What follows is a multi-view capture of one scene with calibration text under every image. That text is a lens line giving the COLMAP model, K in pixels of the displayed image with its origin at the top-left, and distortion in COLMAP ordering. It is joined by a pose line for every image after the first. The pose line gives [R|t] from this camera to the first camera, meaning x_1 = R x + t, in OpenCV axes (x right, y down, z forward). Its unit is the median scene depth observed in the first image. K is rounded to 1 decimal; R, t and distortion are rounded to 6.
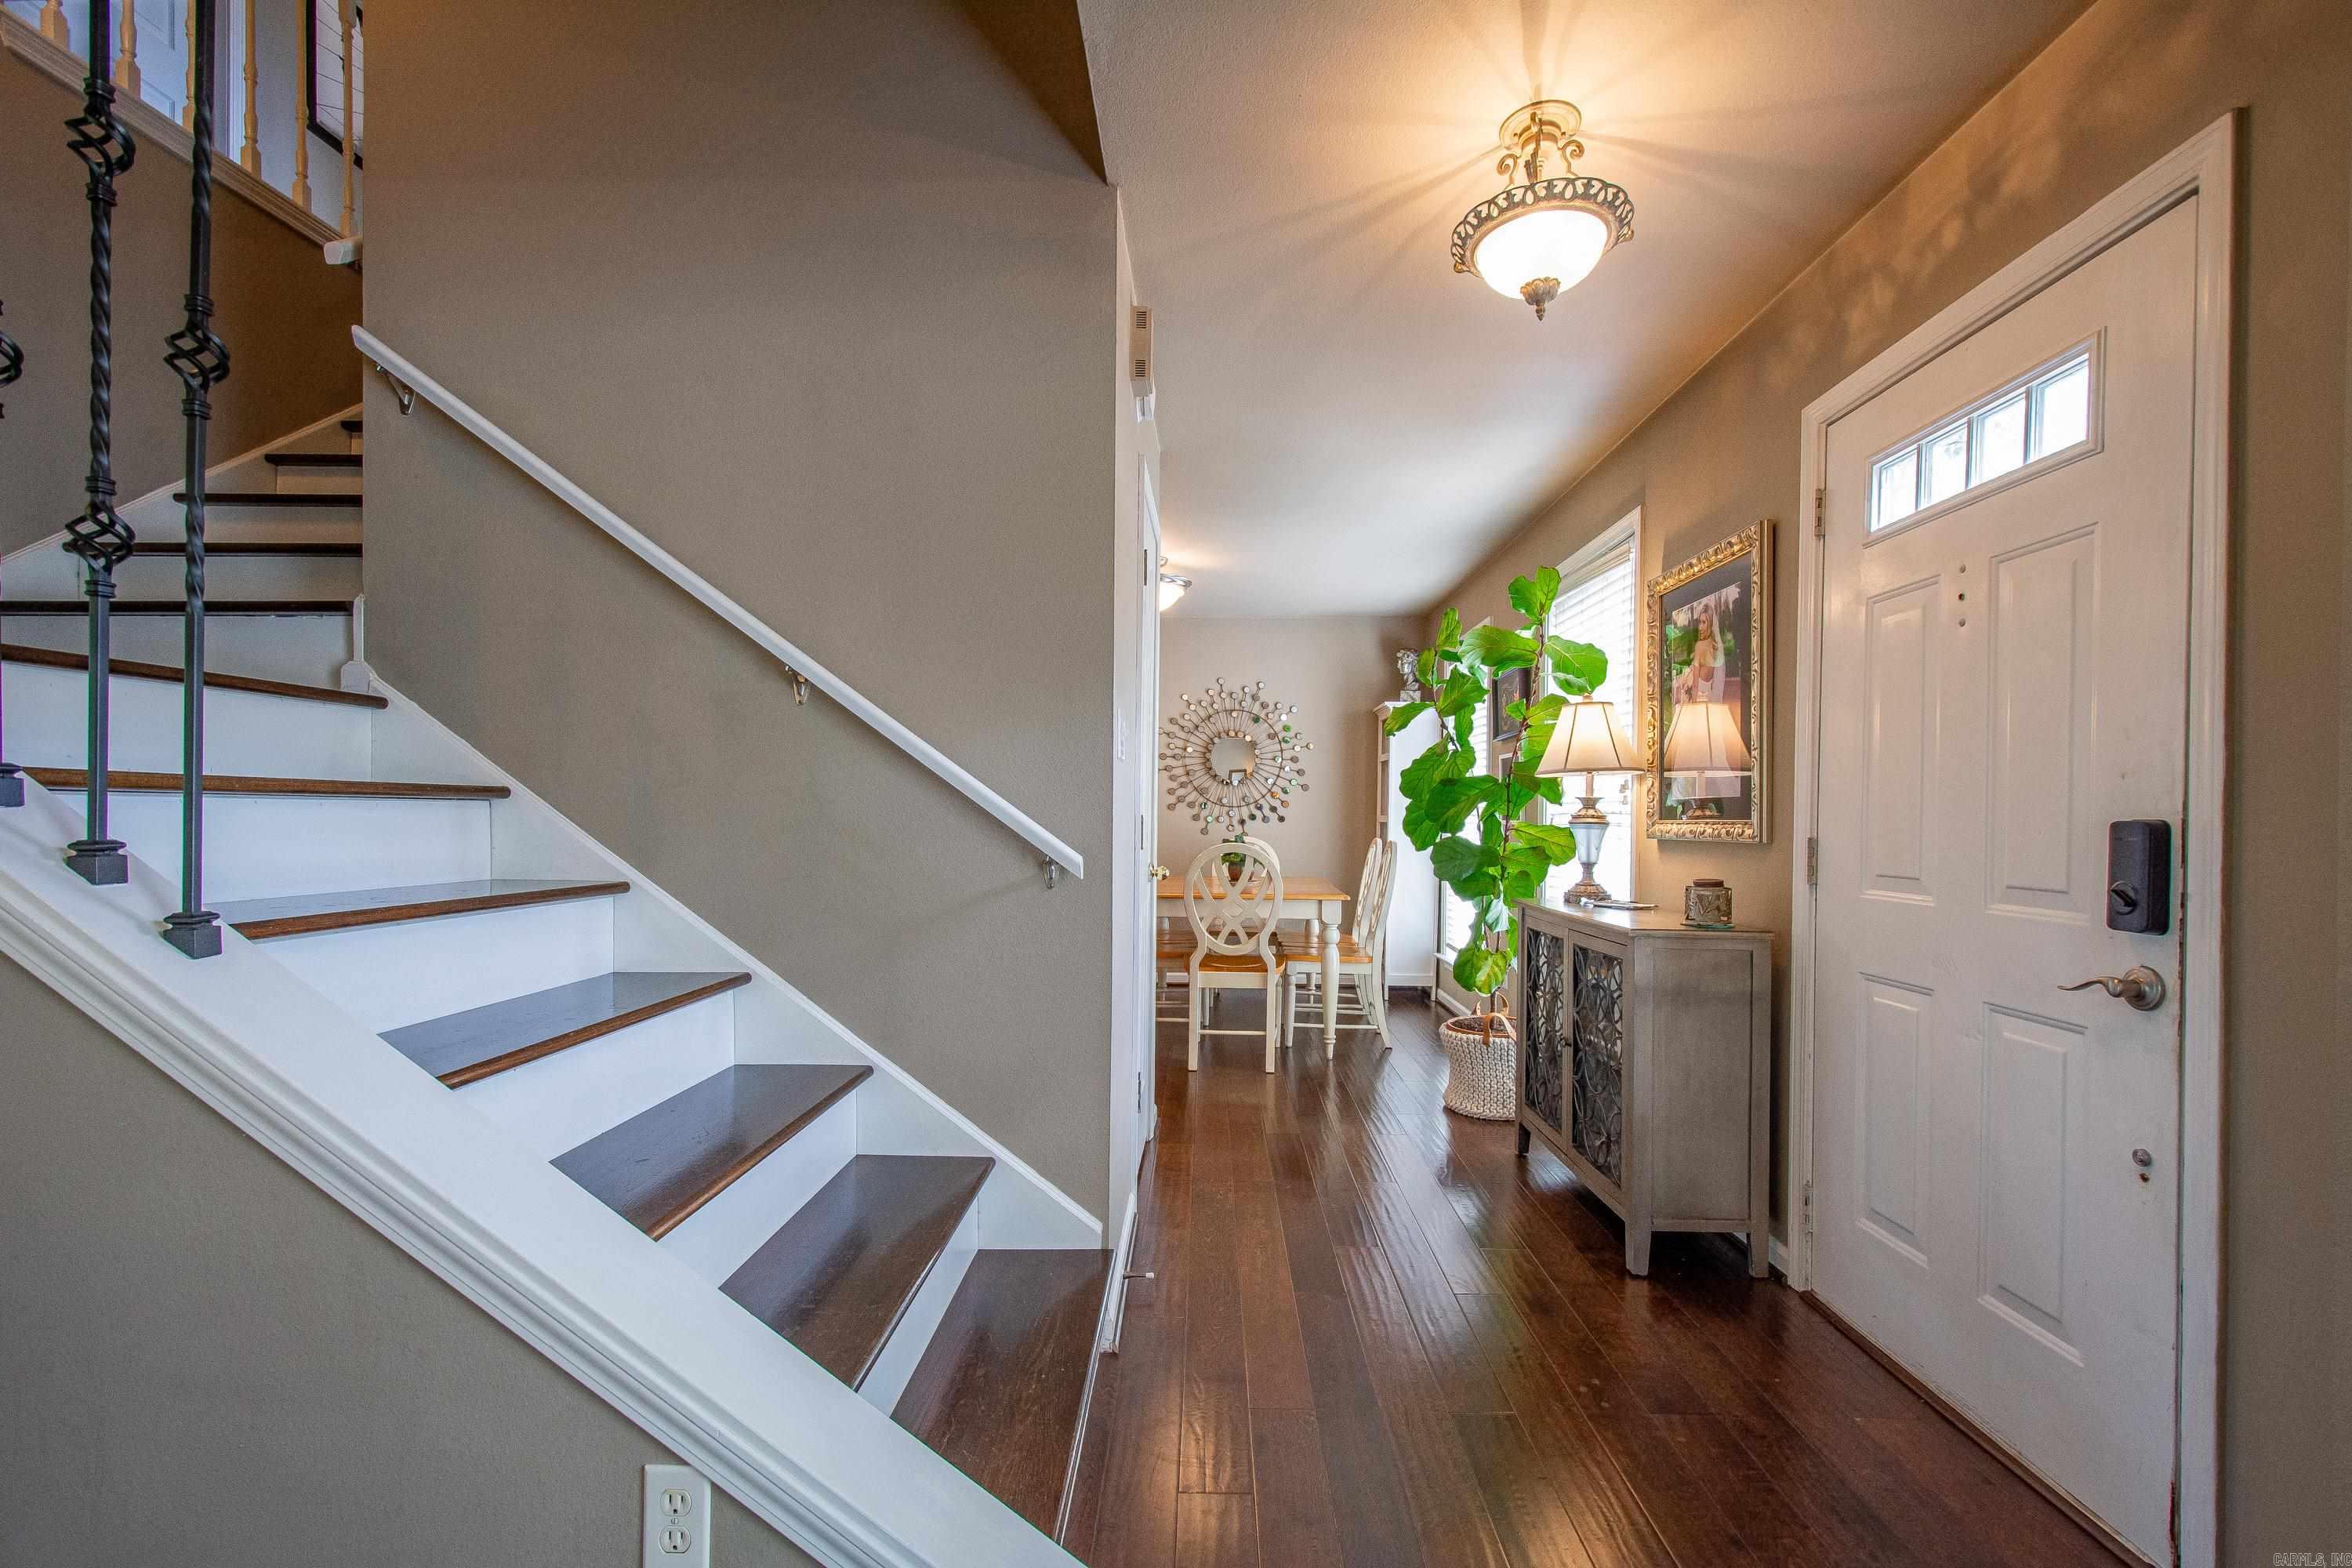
lens RADIAL K [[1029.1, 0, 1195.2], [0, 1029.1, 827.7], [0, 0, 1]] dist [0.016628, -0.008378]
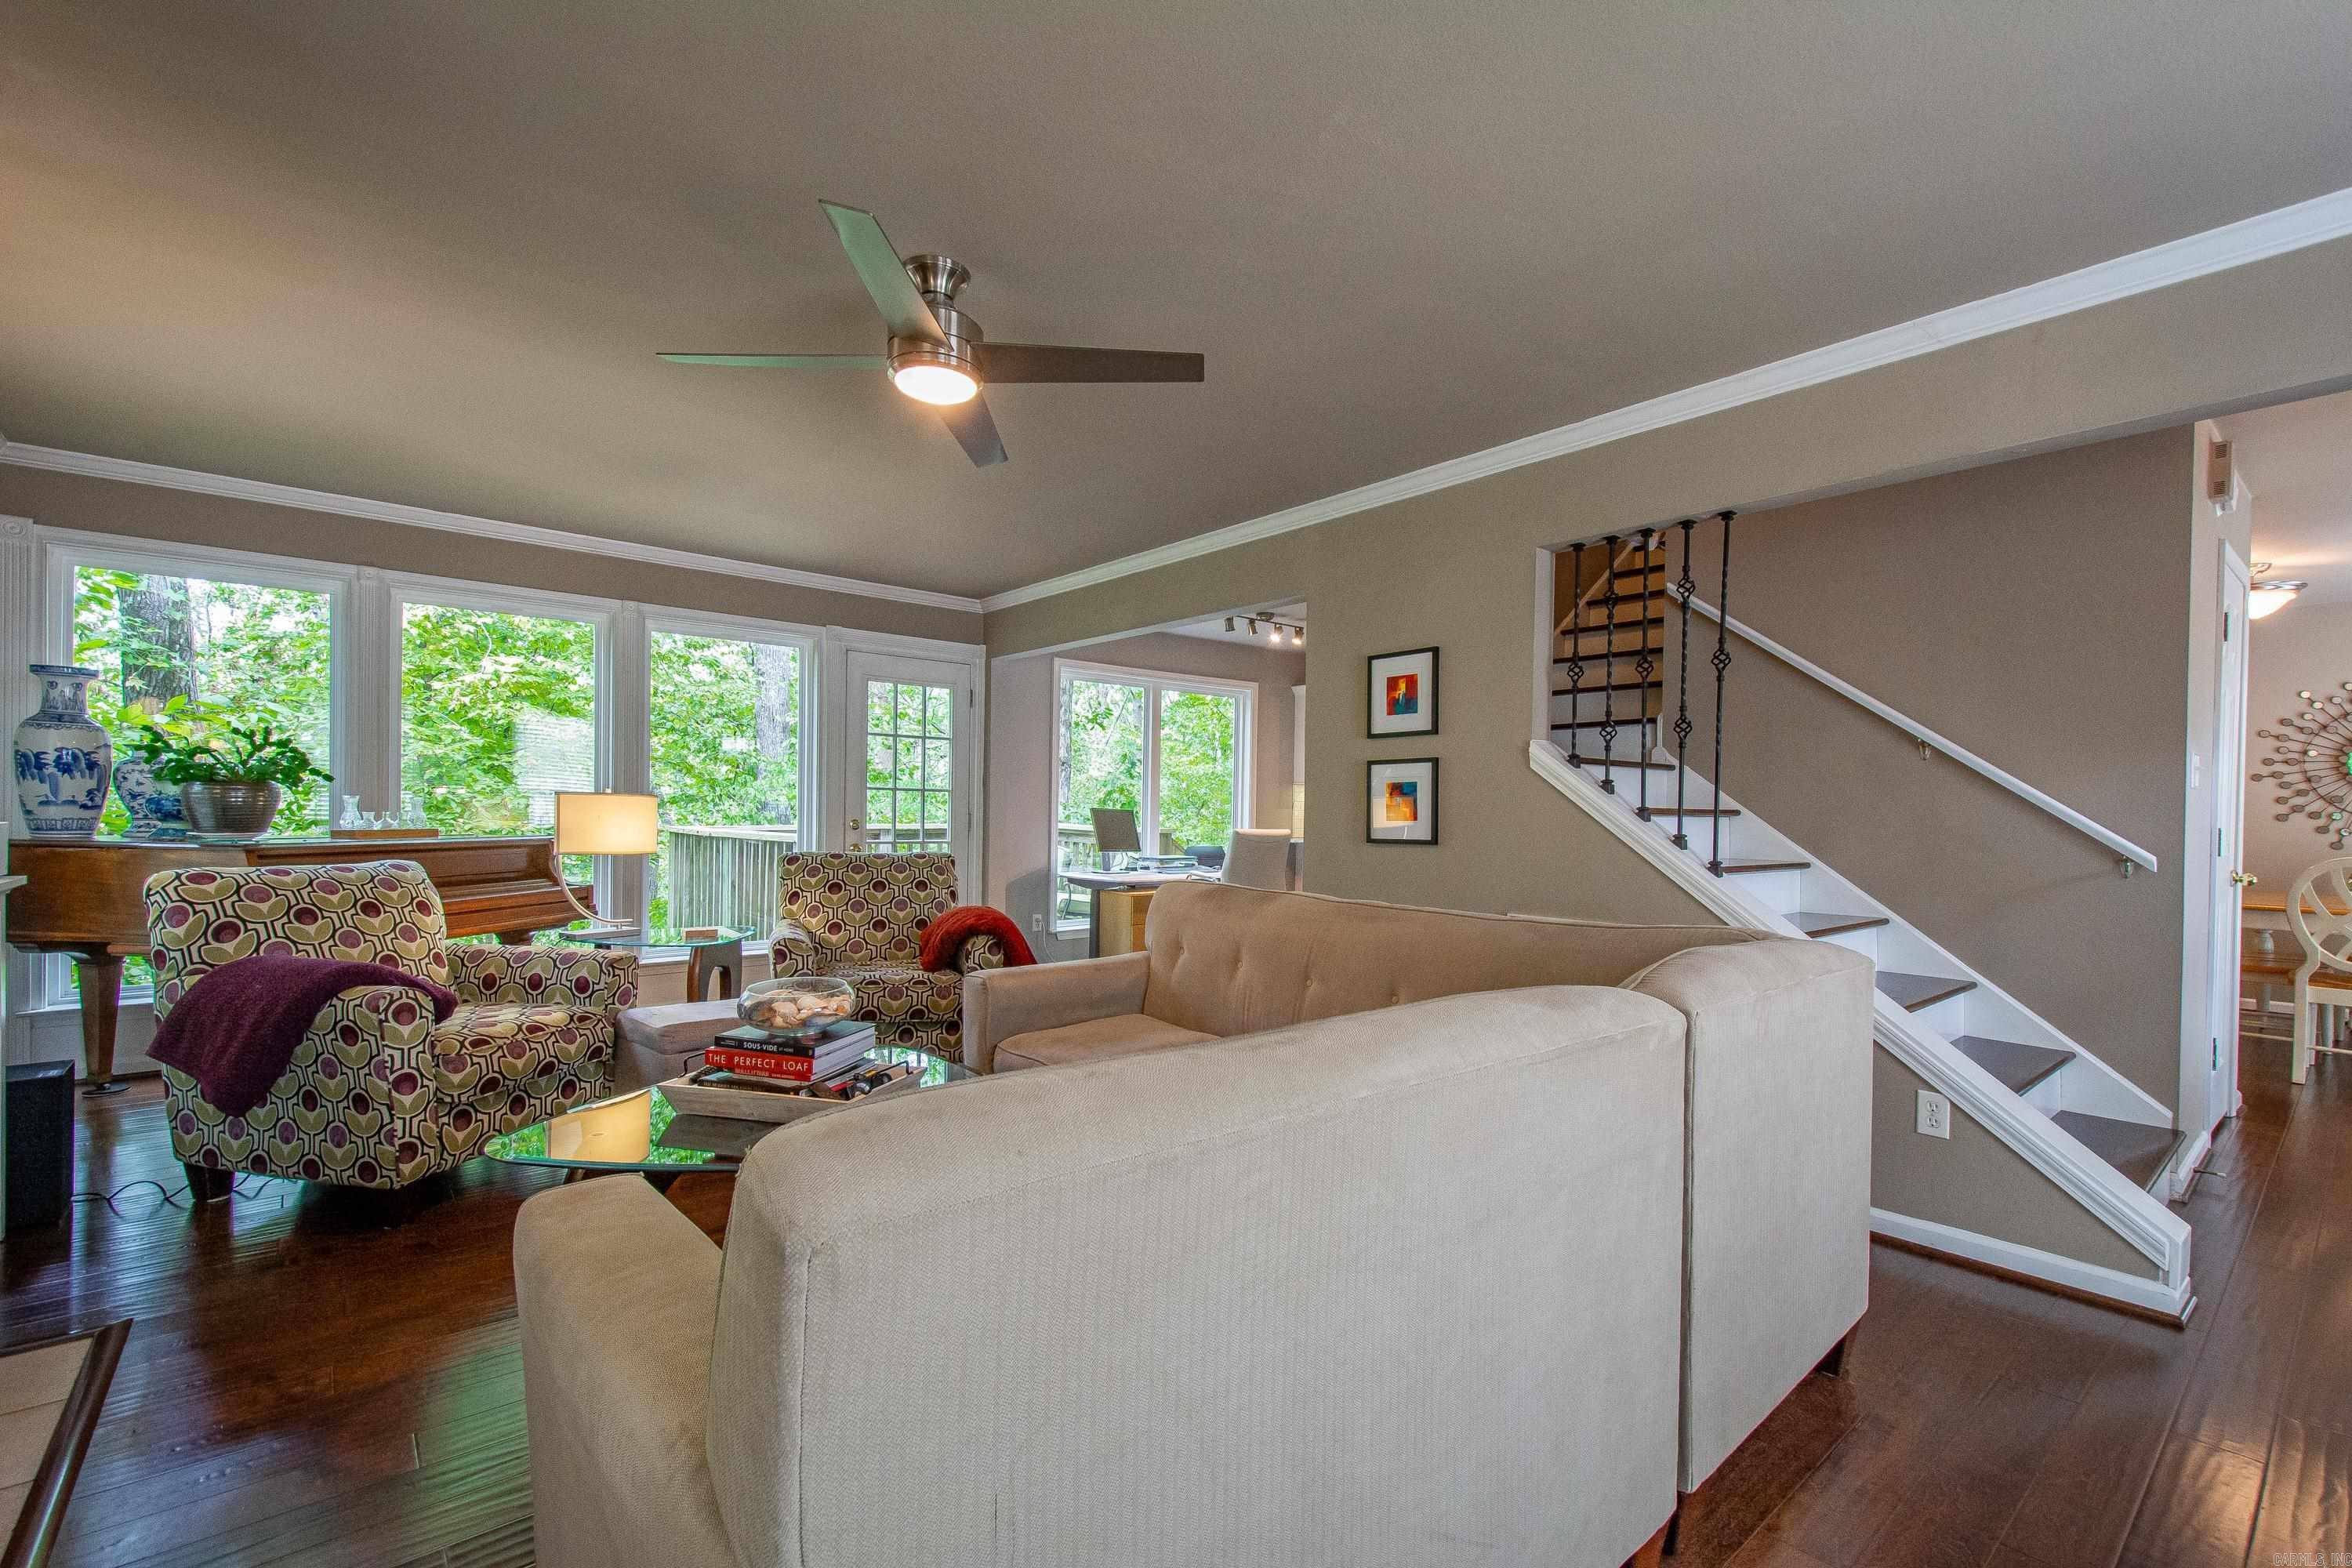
lens RADIAL K [[1029.1, 0, 1194.3], [0, 1029.1, 819.6], [0, 0, 1]] dist [0.016628, -0.008378]
pose [[0.661360, 0.006428, -0.750041, 0.048341], [-0.015788, 0.999861, -0.005353, 0.002247], [0.749902, 0.015382, 0.661370, -0.529705]]
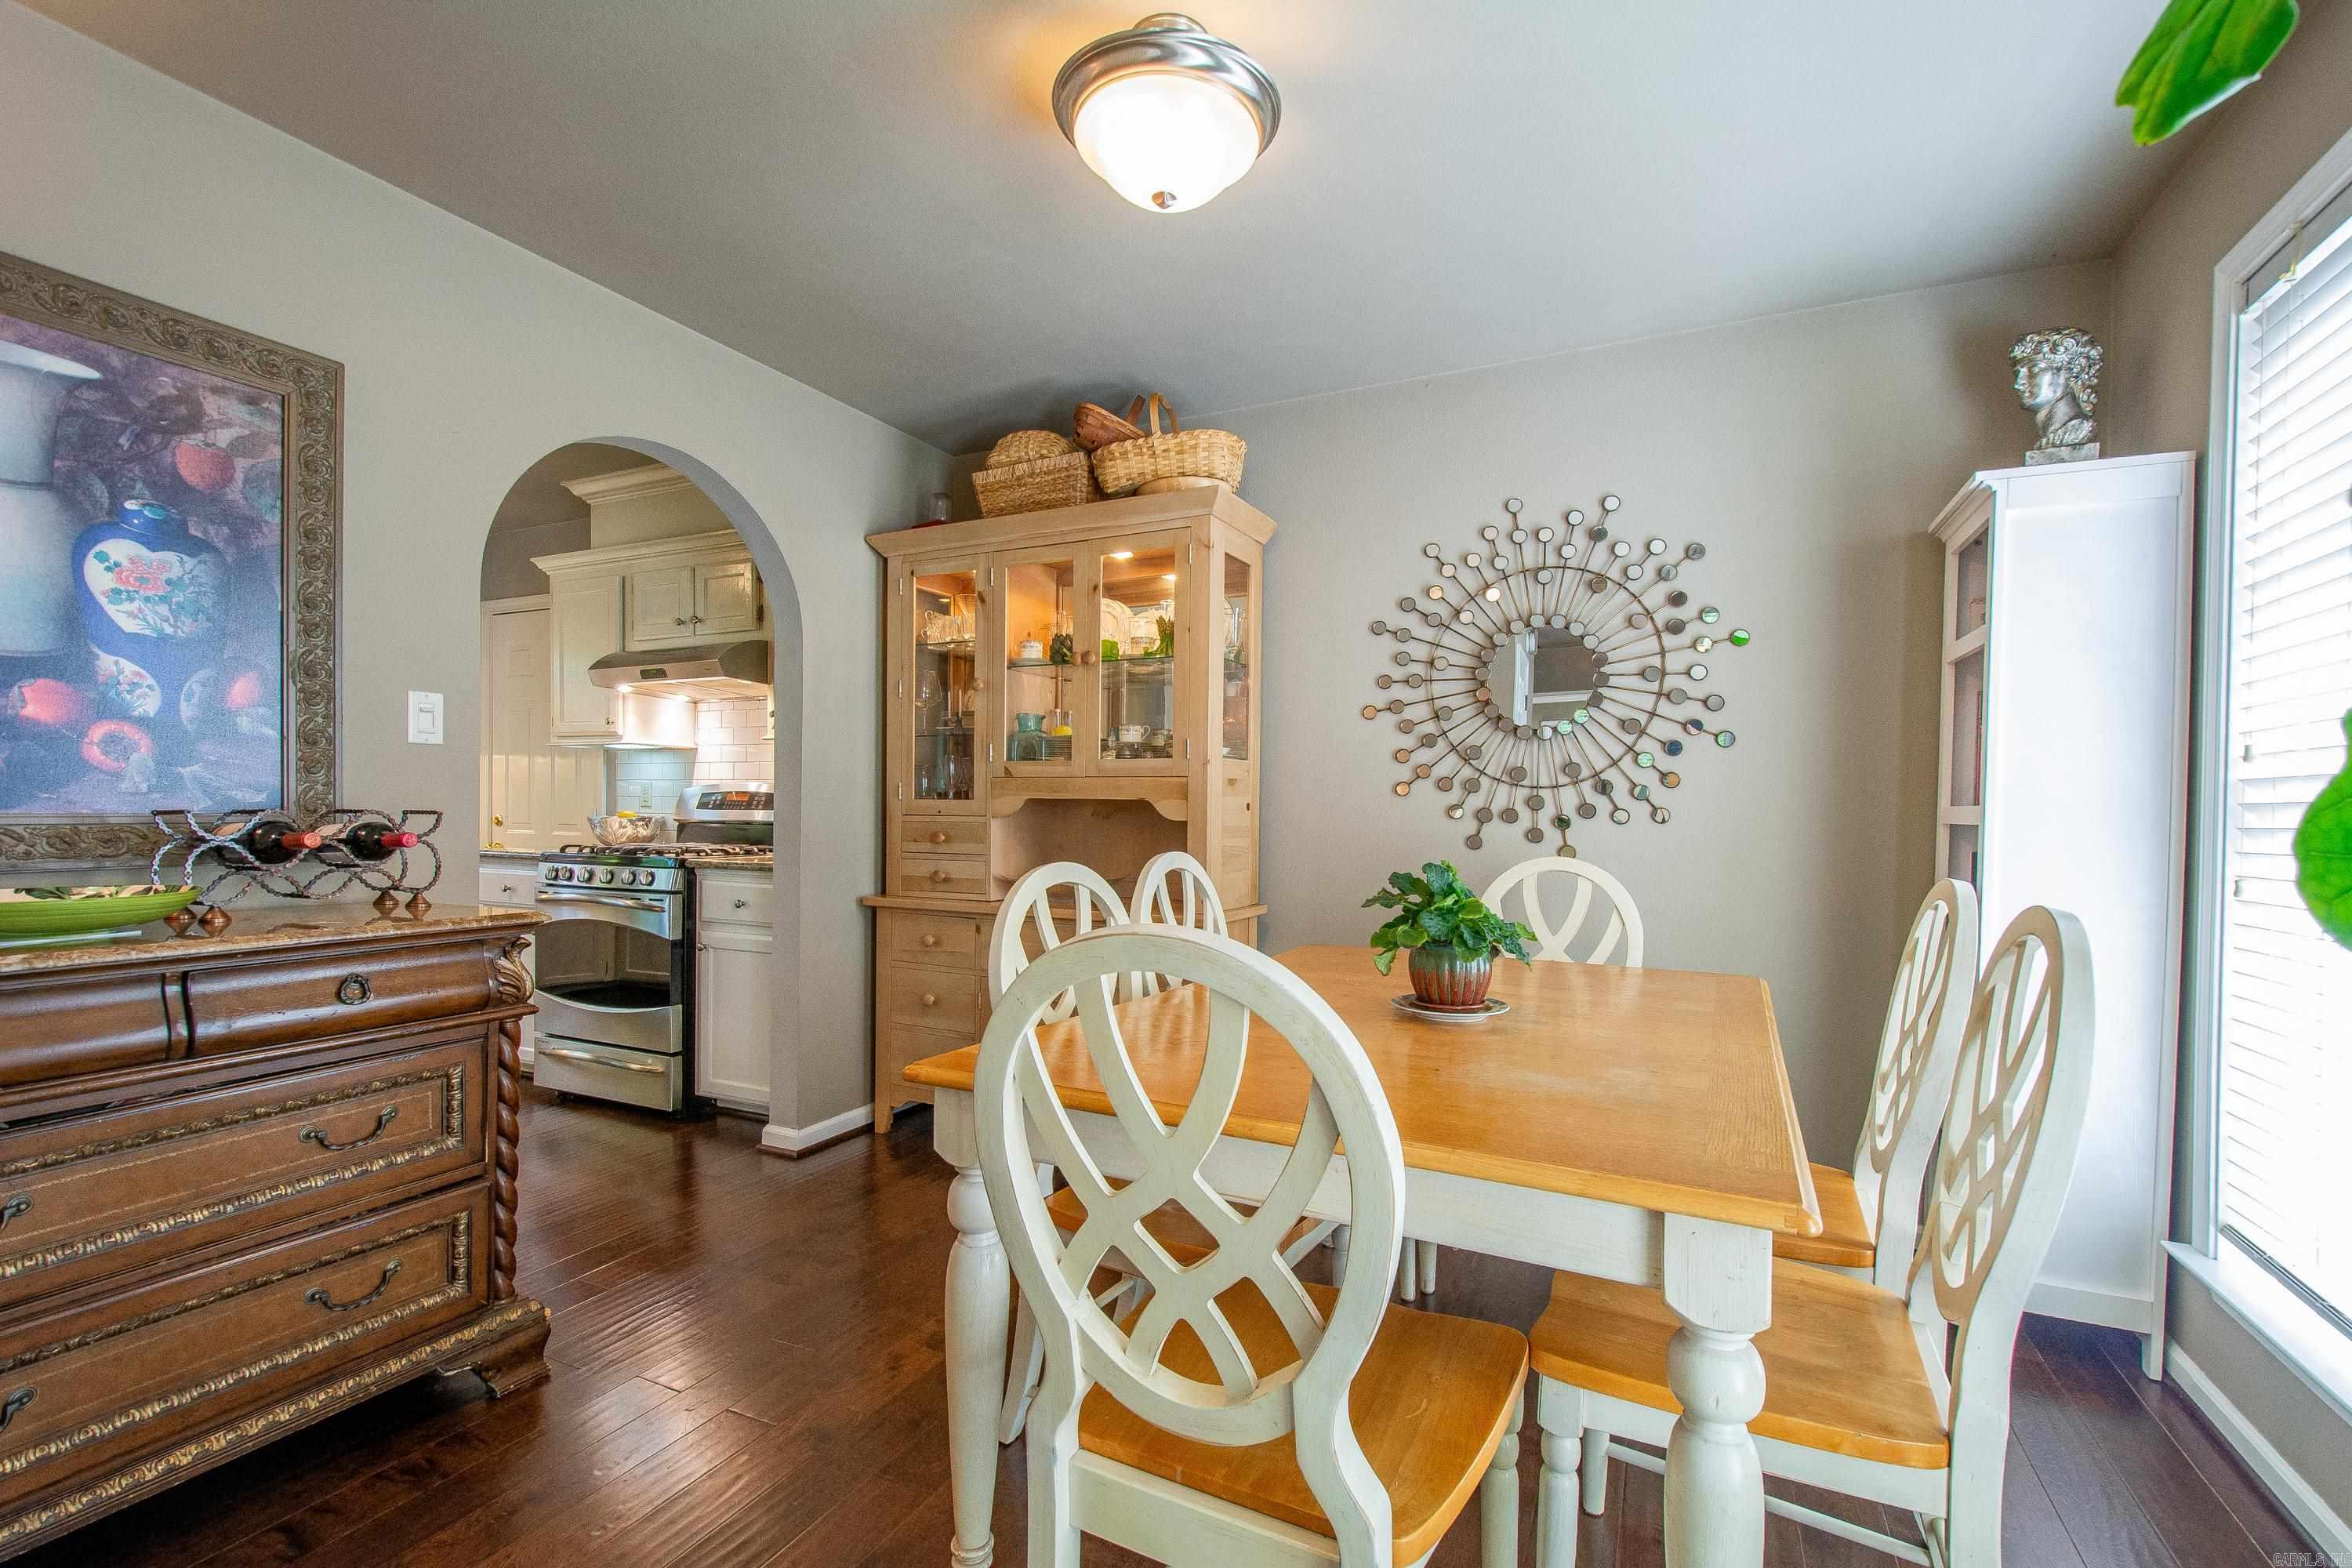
lens RADIAL K [[1029.1, 0, 1186.6], [0, 1029.1, 823.4], [0, 0, 1]] dist [0.016628, -0.008378]
pose [[0.907471, 0.007316, -0.420052, 0.145400], [-0.009022, 0.999957, -0.002074, -0.004488], [0.420019, 0.005672, 0.907498, 0.917190]]
